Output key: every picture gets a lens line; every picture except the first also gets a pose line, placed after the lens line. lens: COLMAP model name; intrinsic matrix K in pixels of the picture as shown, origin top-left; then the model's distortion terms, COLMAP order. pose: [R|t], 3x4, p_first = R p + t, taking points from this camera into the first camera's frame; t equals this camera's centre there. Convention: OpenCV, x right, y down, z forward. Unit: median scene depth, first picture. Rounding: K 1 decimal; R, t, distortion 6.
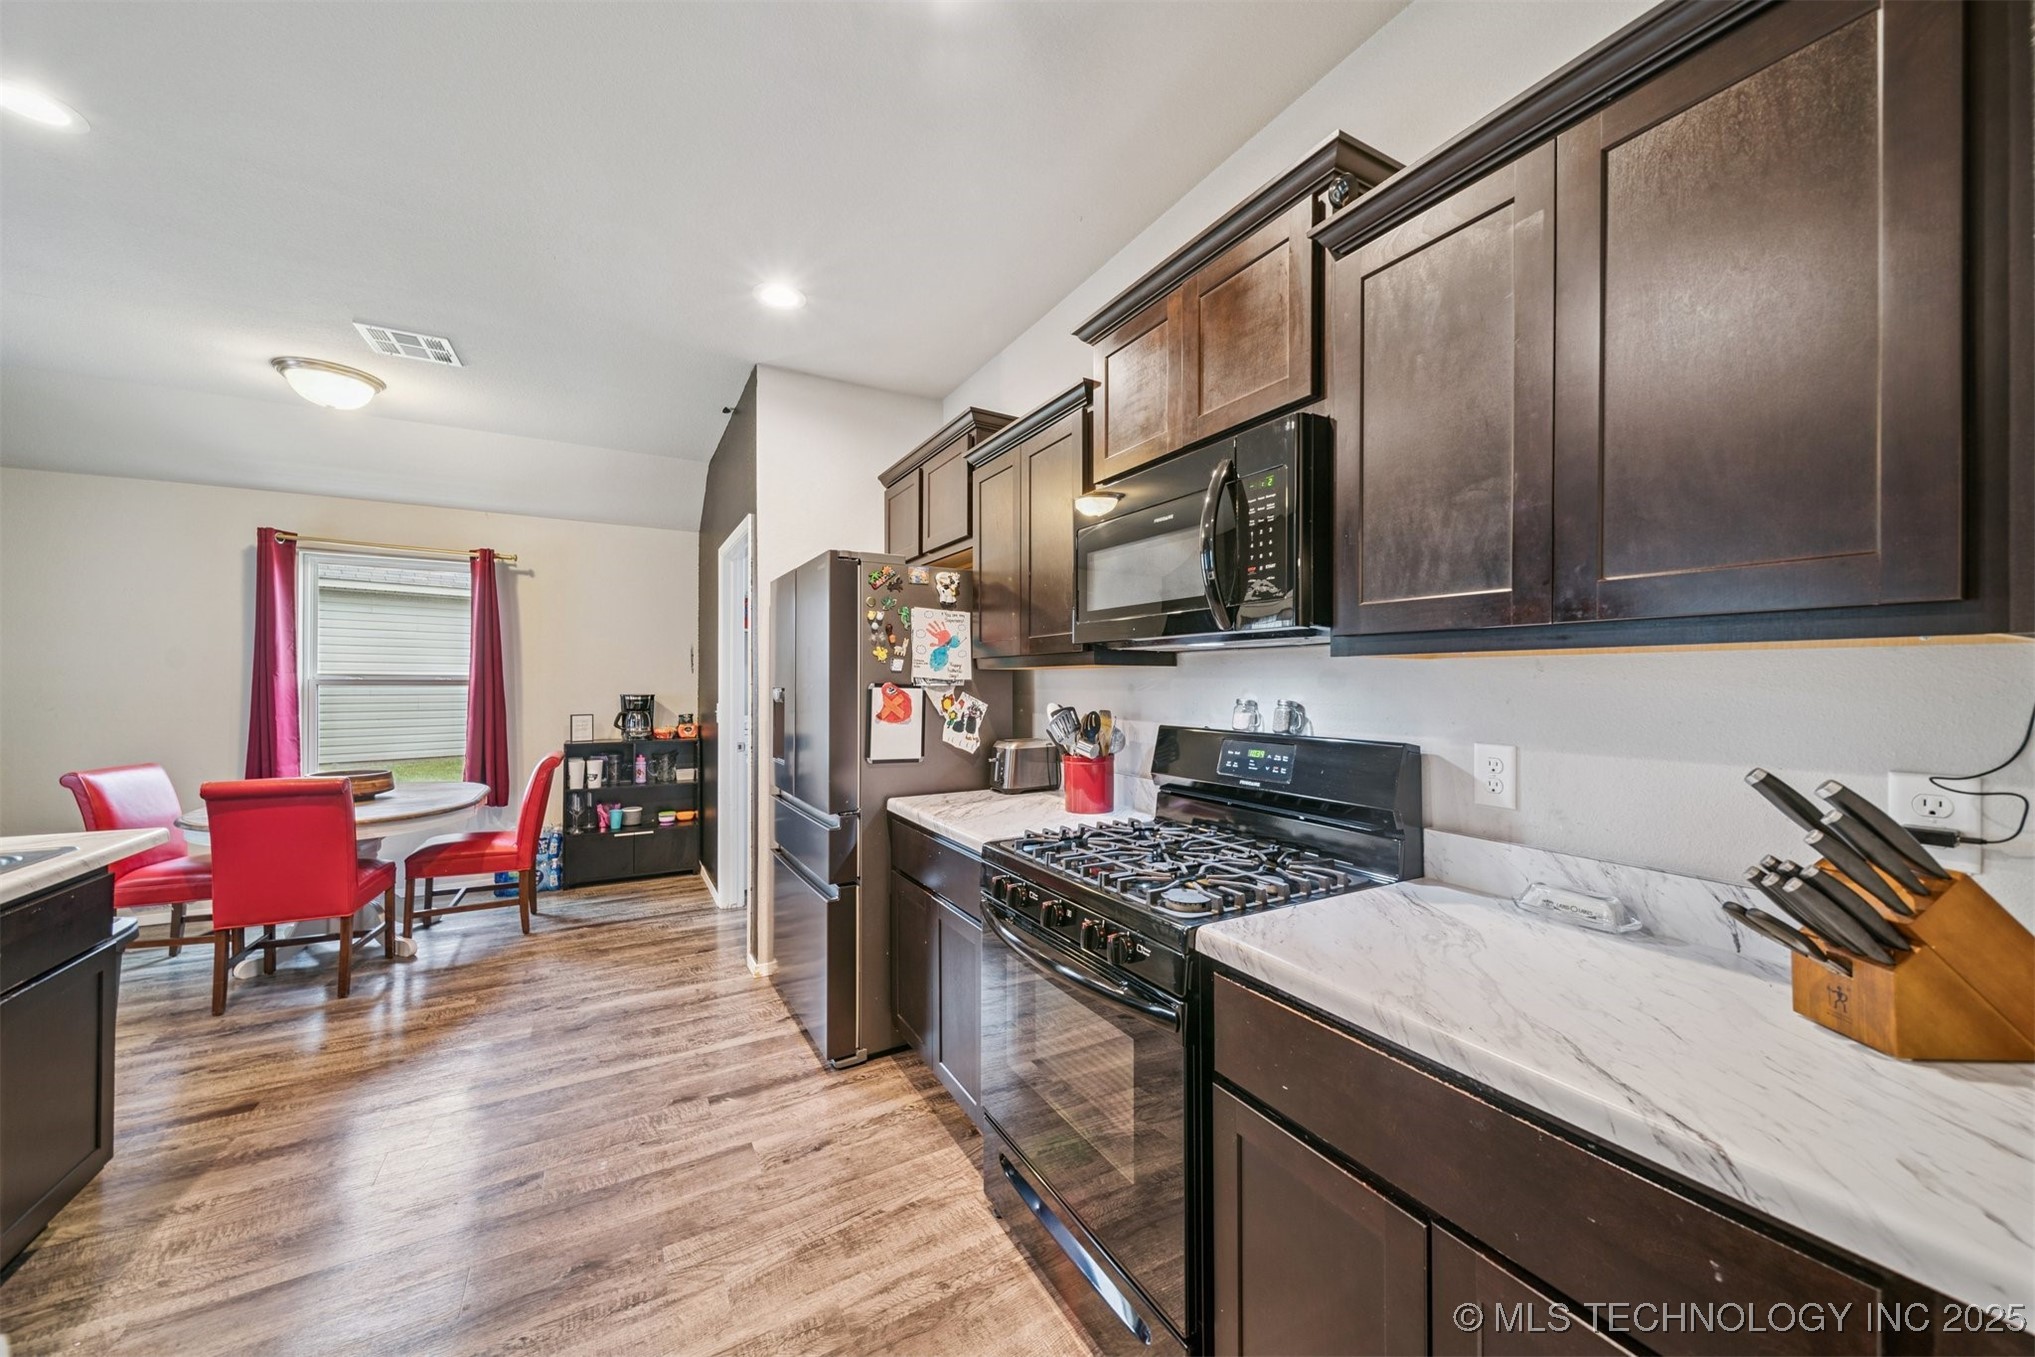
lens RADIAL K [[721.5, 0, 988.0], [0, 721.5, 678.0], [0, 0, 1]] dist [0.007149, -0.001596]
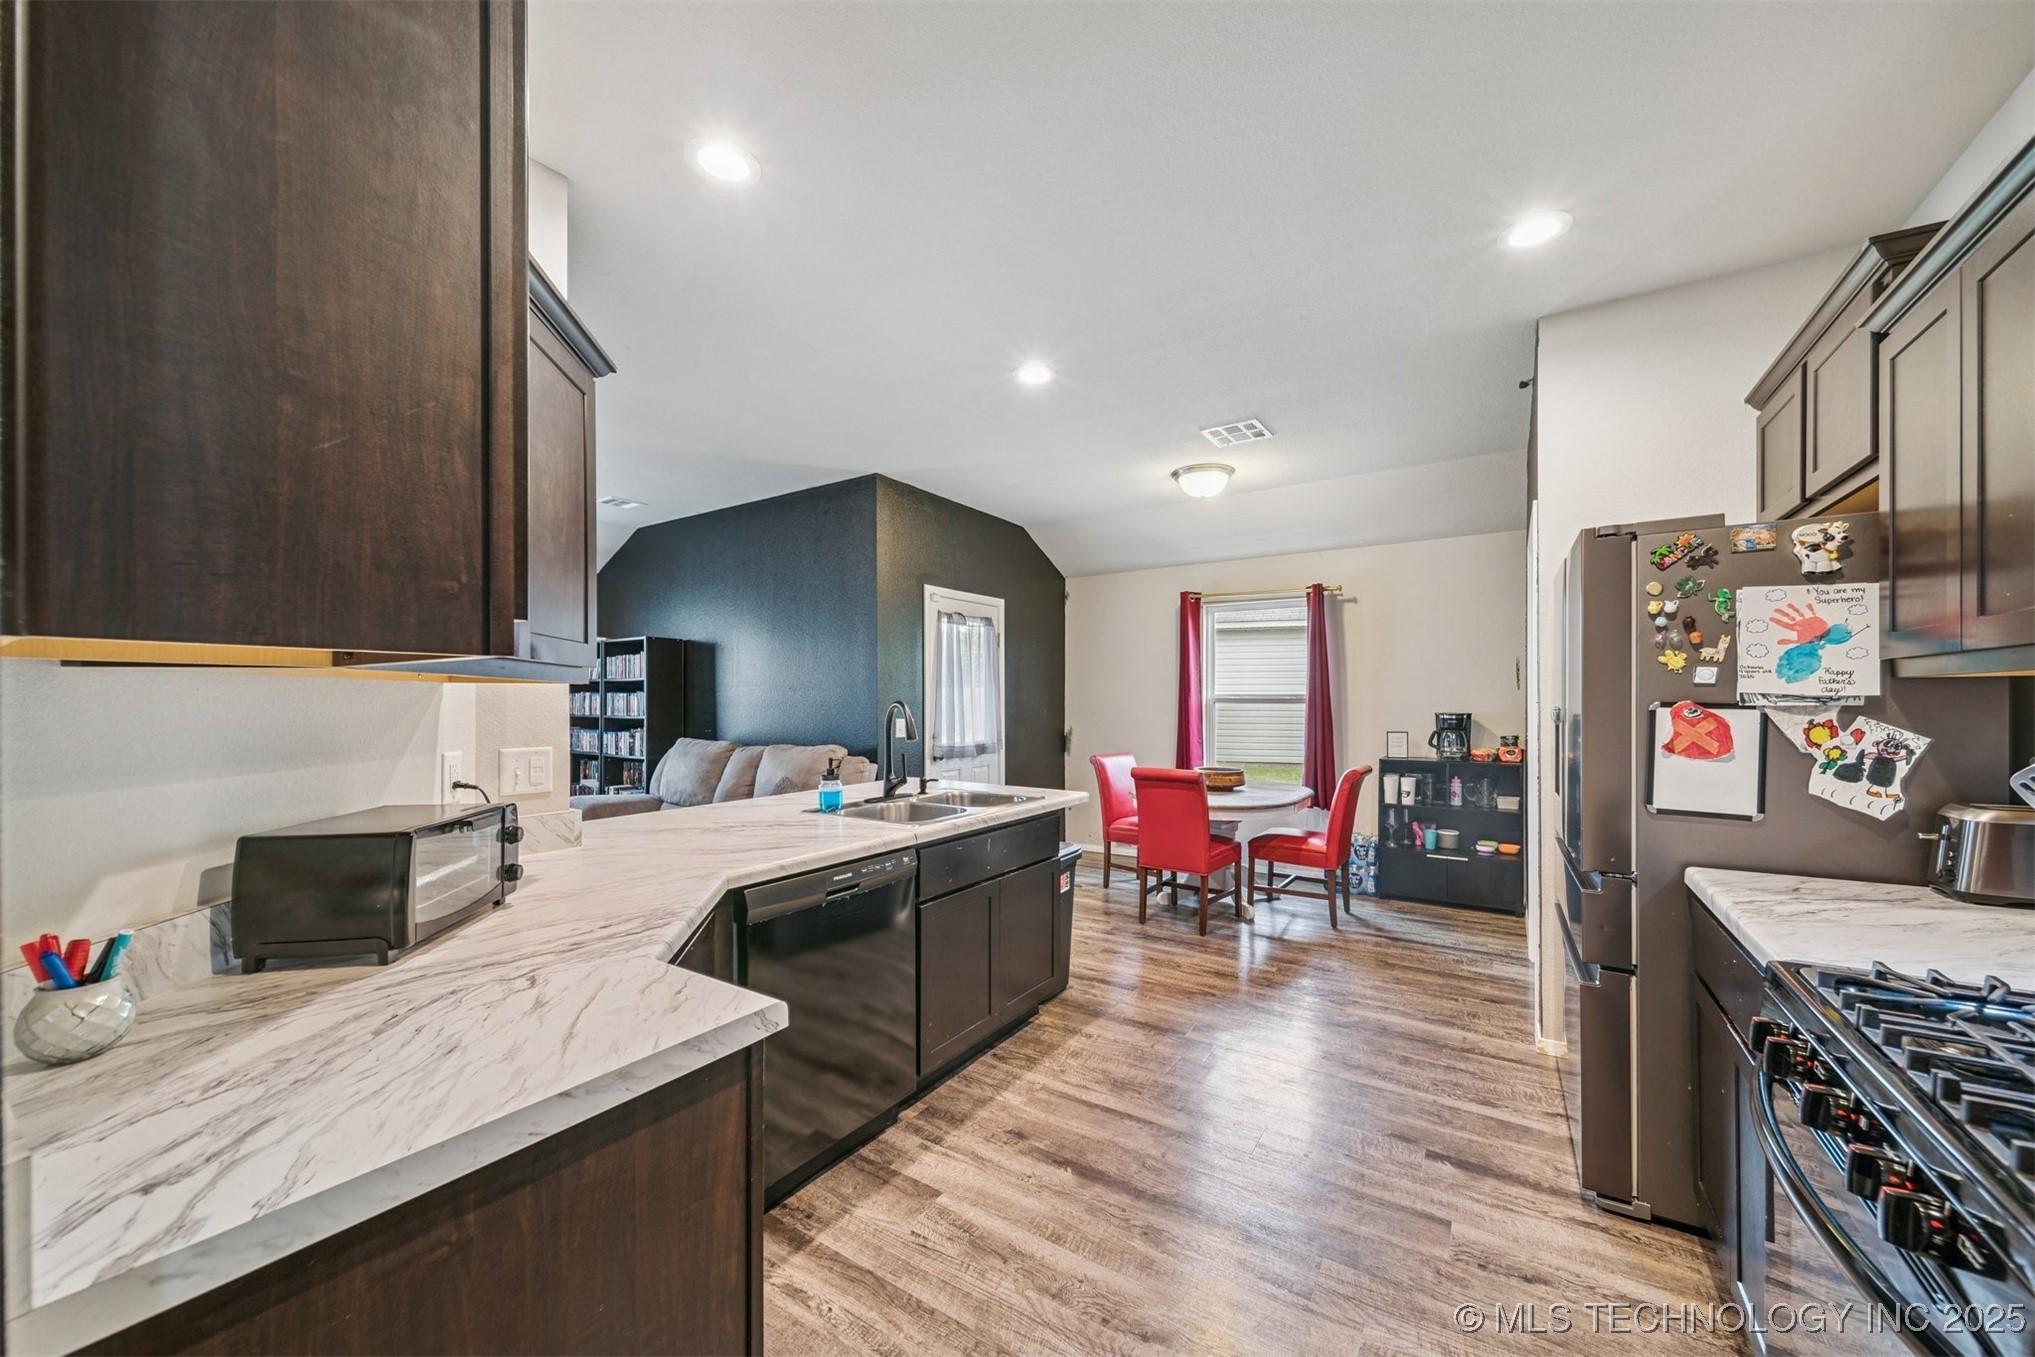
lens RADIAL K [[721.5, 0, 1040.5], [0, 721.5, 699.3], [0, 0, 1]] dist [0.007149, -0.001596]
pose [[0.491450, -0.003766, -0.870898, 0.127817], [0.008822, 0.999961, 0.000654, -0.000821], [0.870861, -0.008005, 0.491464, 0.084667]]
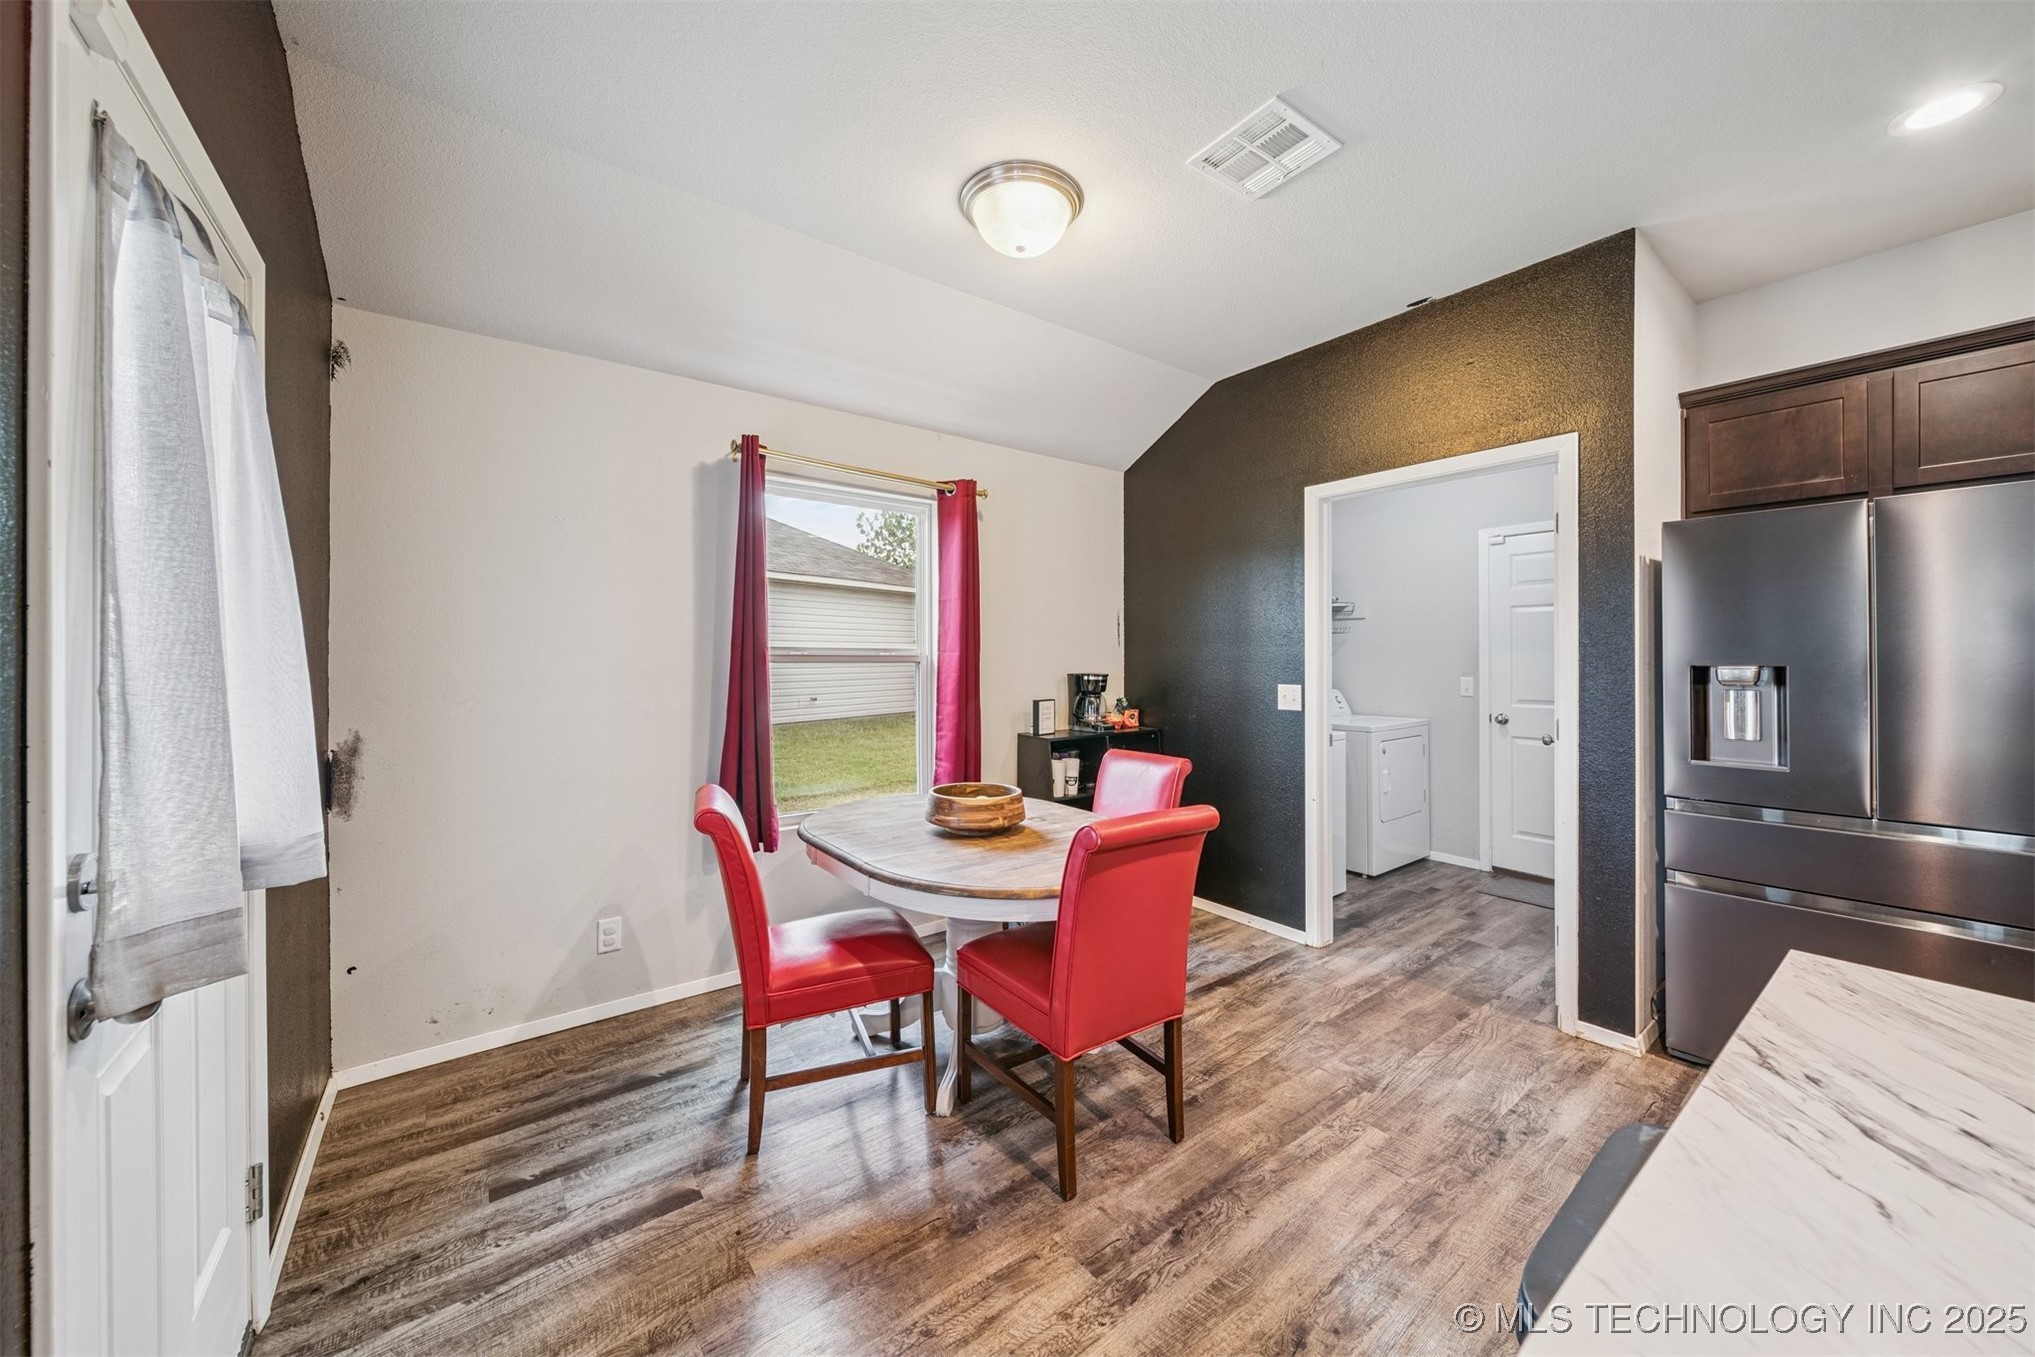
lens RADIAL K [[721.5, 0, 1018.9], [0, 721.5, 659.0], [0, 0, 1]] dist [0.007149, -0.001596]
pose [[0.989166, -0.002867, 0.146776, -1.085056], [0.000922, 0.999911, 0.013319, -0.008400], [-0.146801, -0.013039, 0.989080, 0.360783]]
